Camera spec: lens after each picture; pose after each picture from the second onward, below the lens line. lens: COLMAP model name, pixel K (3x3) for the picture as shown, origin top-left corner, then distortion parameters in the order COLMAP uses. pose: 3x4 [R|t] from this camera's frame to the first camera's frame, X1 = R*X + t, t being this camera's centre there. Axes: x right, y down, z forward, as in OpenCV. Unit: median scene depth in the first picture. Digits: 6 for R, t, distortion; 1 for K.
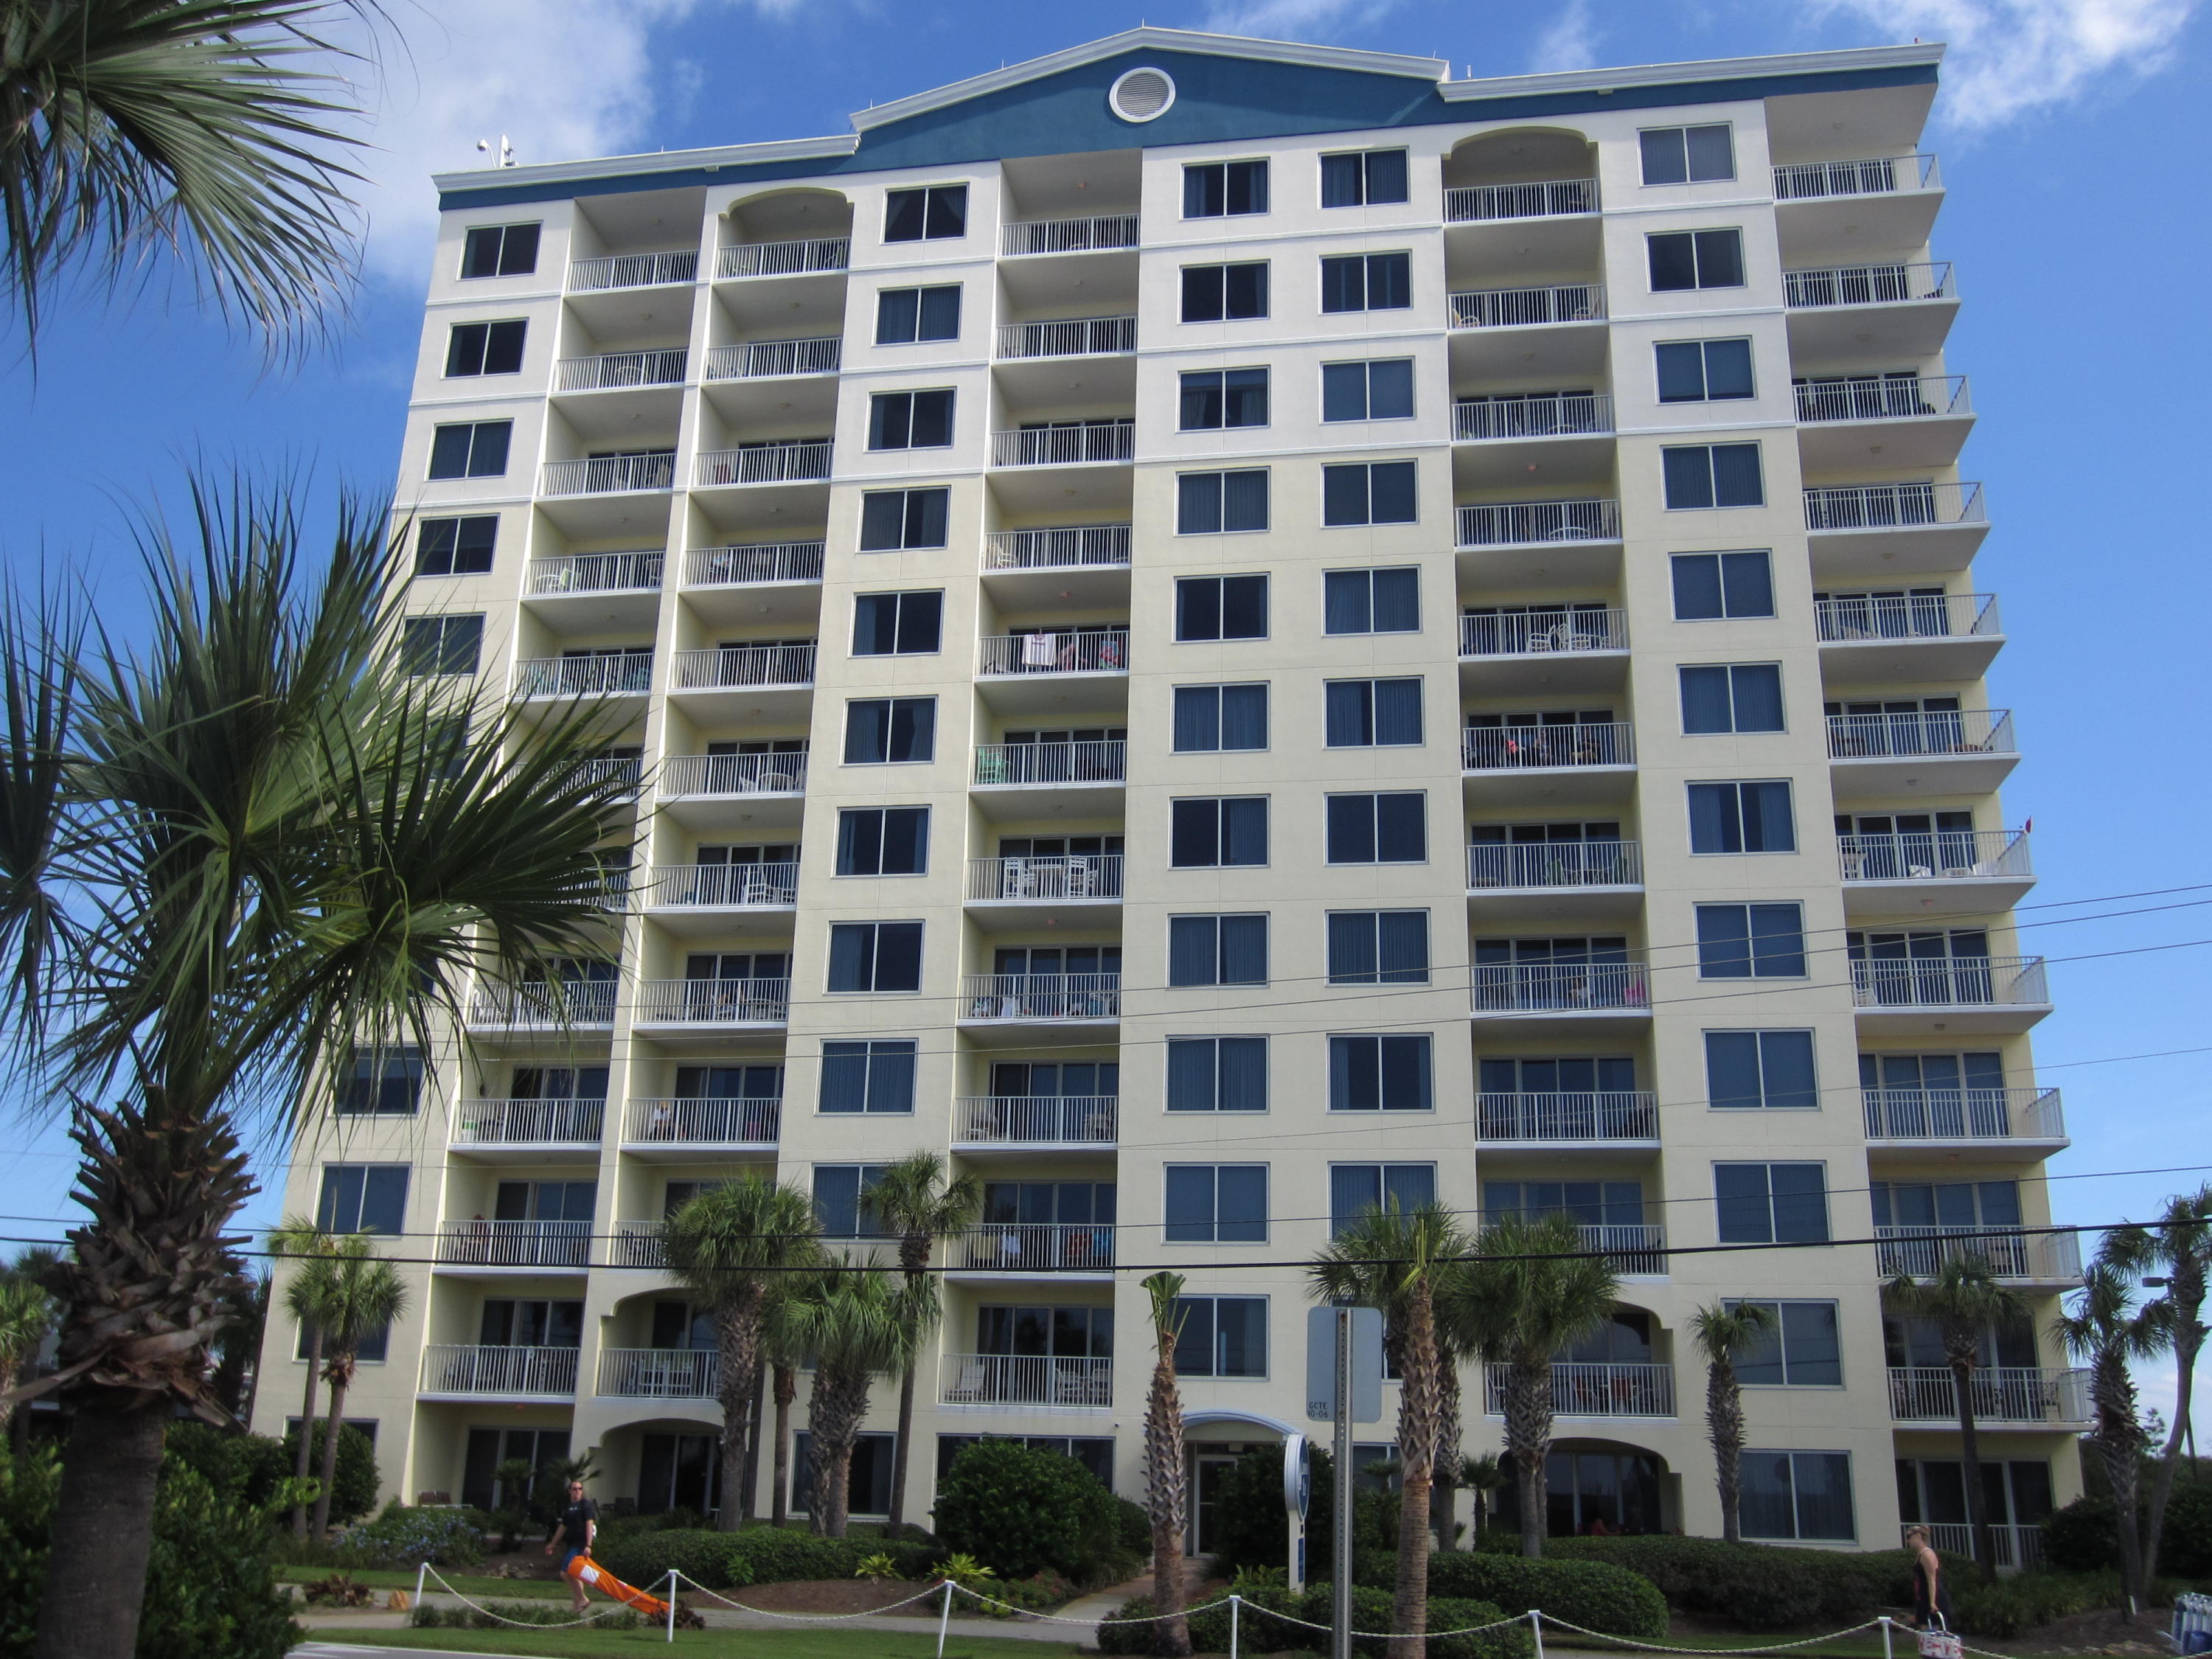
lens RADIAL K [[1918.5, 0, 1112.1], [0, 1918.5, 825.3], [0, 0, 1]] dist [-0.029292, 0.006474]
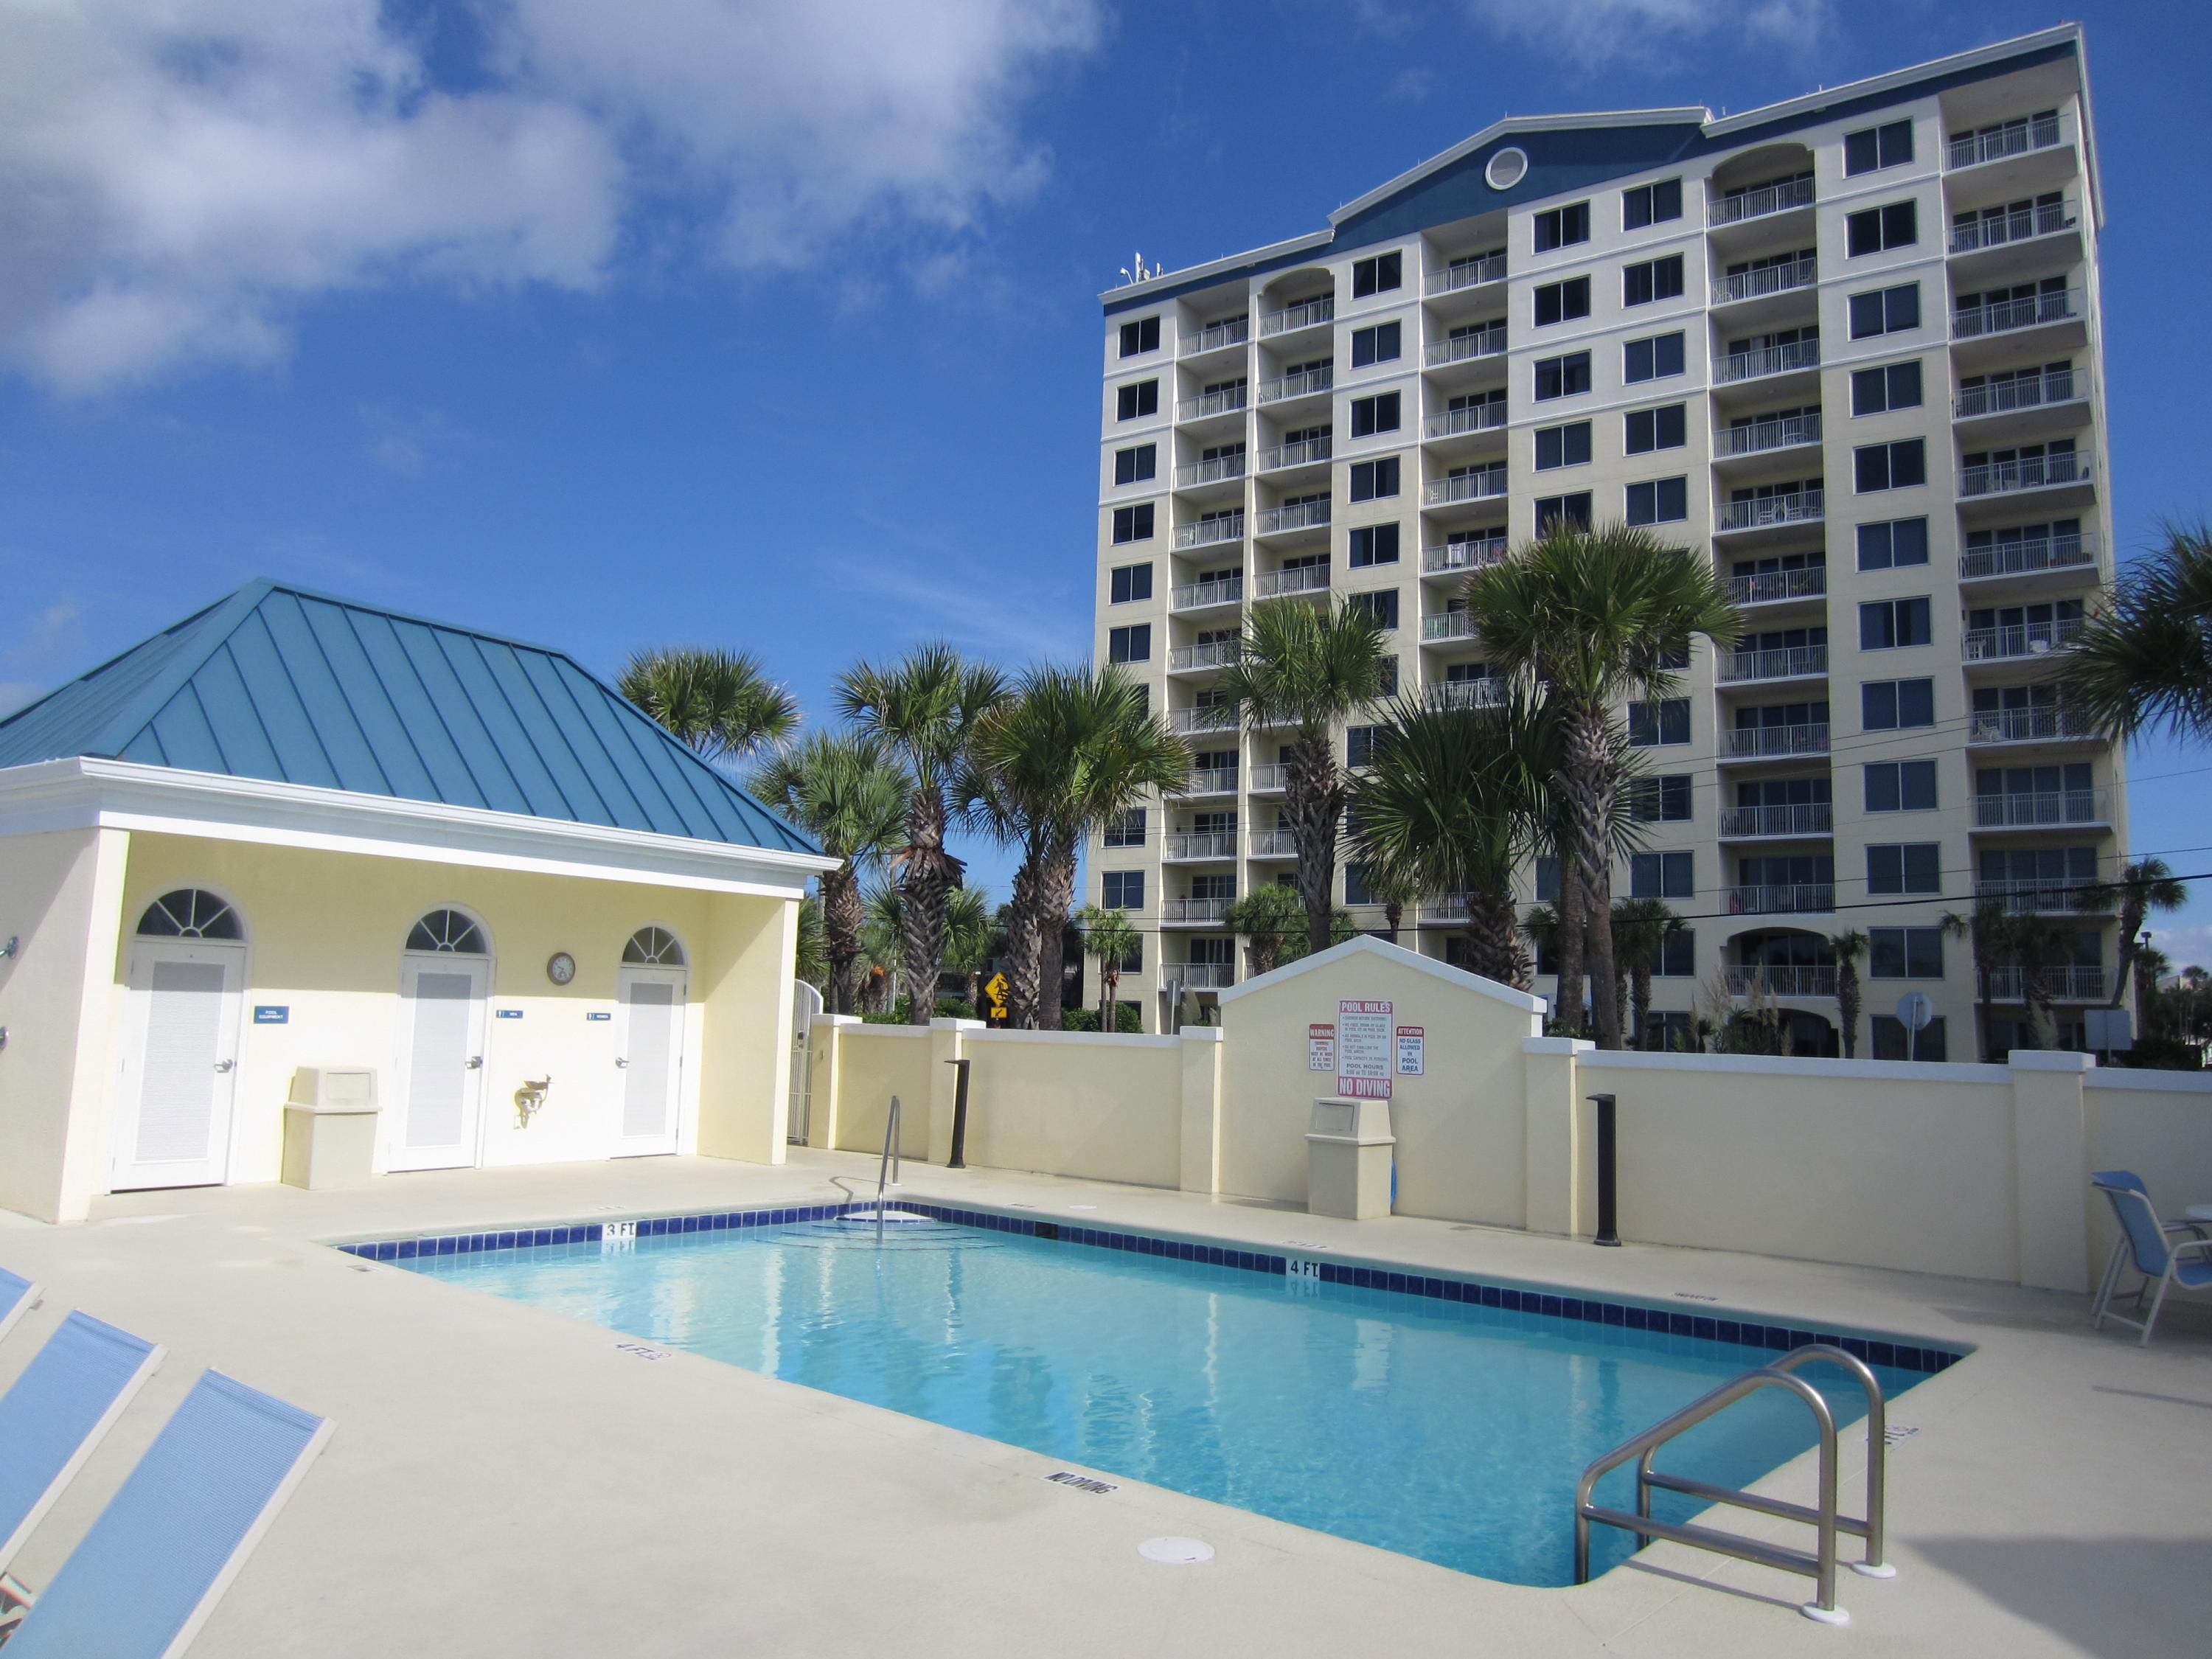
lens RADIAL K [[1571.2, 0, 1107.1], [0, 1571.2, 835.3], [0, 0, 1]] dist [-0.026427, 0.000090]
pose [[0.903001, -0.044935, -0.427282, 0.246477], [0.123003, 0.979925, 0.156897, -0.098129], [0.411654, -0.194235, 0.890401, -0.361974]]
